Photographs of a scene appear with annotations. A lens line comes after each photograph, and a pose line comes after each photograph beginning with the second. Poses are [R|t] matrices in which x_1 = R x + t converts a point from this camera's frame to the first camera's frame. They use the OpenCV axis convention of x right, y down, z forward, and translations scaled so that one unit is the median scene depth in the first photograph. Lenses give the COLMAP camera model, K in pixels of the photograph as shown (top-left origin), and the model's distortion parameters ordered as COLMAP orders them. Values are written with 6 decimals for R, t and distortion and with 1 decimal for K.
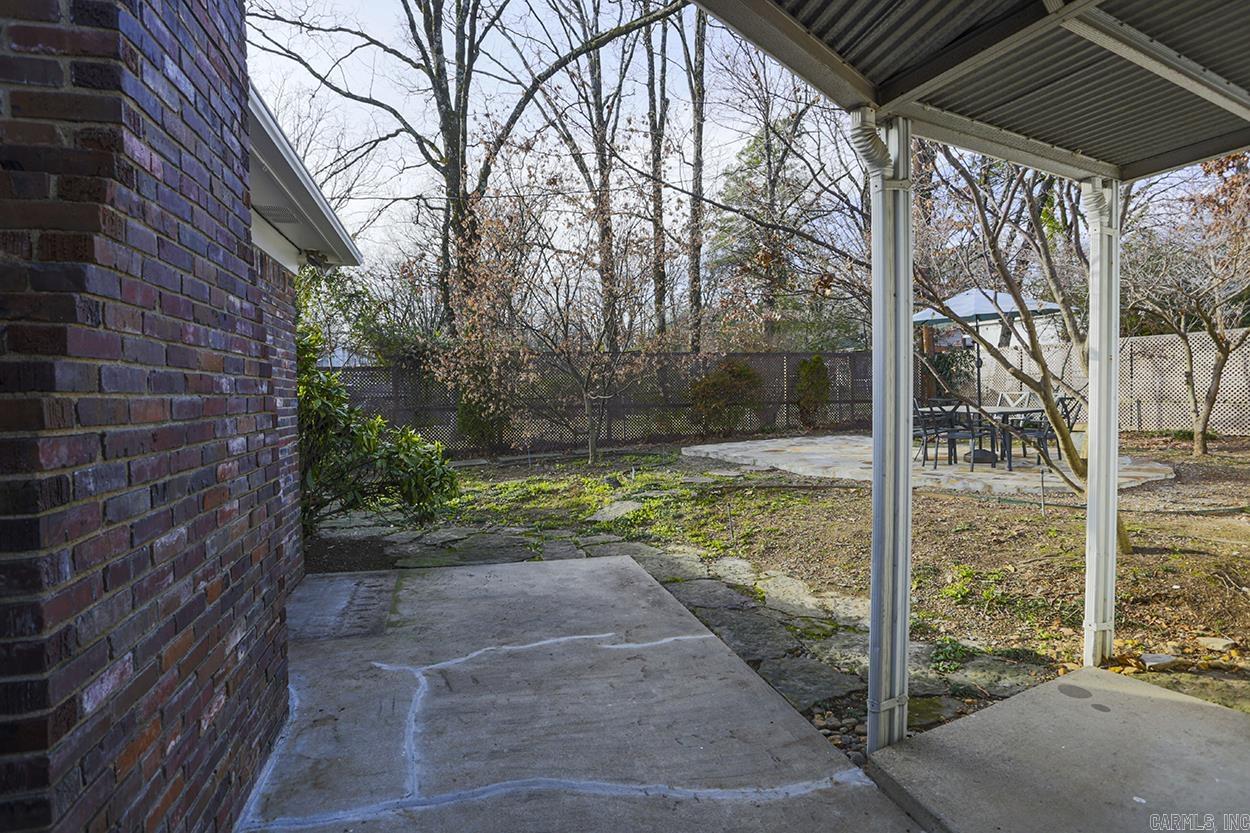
lens RADIAL K [[650.1, 0, 625.0], [0, 650.1, 416.5], [0, 0, 1]] dist [-0.070237, 0.032787]
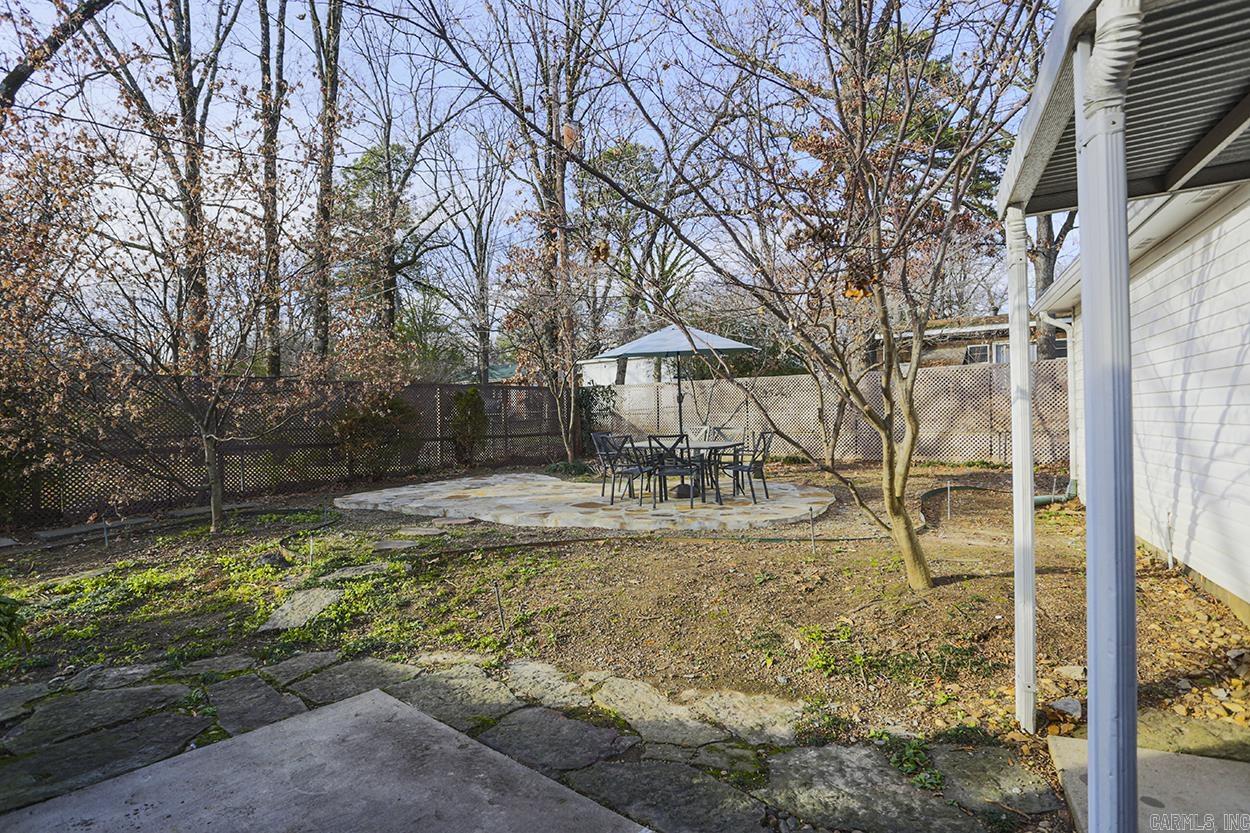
lens RADIAL K [[650.1, 0, 625.0], [0, 650.1, 416.5], [0, 0, 1]] dist [-0.070237, 0.032787]
pose [[0.823278, -0.000699, 0.567638, -0.113883], [0.029726, 0.998680, -0.041883, -0.016645], [-0.566860, 0.051355, 0.822212, 0.247218]]
